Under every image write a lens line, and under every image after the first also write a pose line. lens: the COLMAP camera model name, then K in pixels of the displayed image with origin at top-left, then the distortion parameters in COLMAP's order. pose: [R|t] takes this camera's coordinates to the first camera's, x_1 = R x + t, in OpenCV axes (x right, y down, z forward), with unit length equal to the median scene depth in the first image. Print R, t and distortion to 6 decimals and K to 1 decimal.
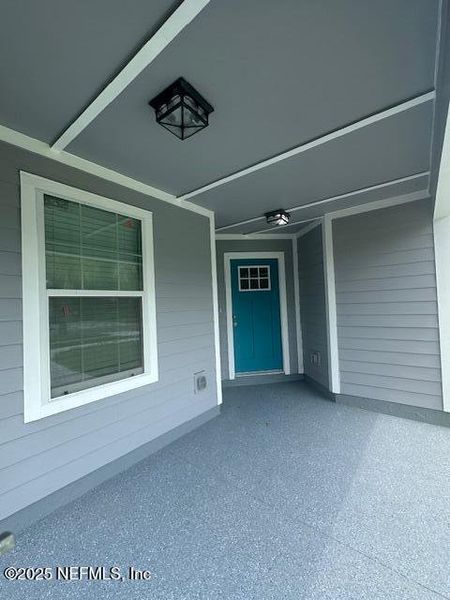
lens RADIAL K [[246.8, 0, 225.7], [0, 246.8, 299.6], [0, 0, 1]] dist [-0.006657, 0.000669]
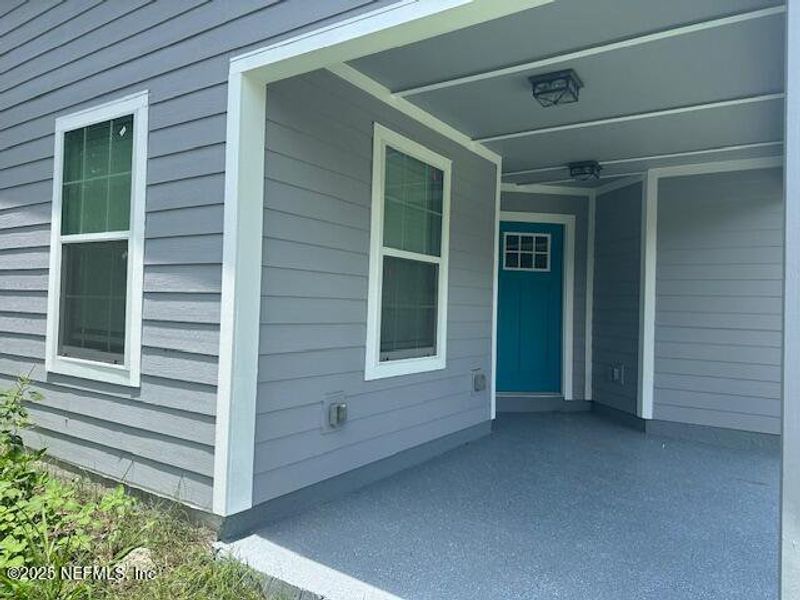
lens RADIAL K [[540.3, 0, 392.3], [0, 540.3, 295.5], [0, 0, 1]] dist [0.042343, -0.002020]
pose [[0.995984, 0.073437, 0.051223, -0.427672], [-0.073537, 0.997292, 0.000071, 0.078345], [-0.051079, -0.003837, 0.998687, -0.593188]]
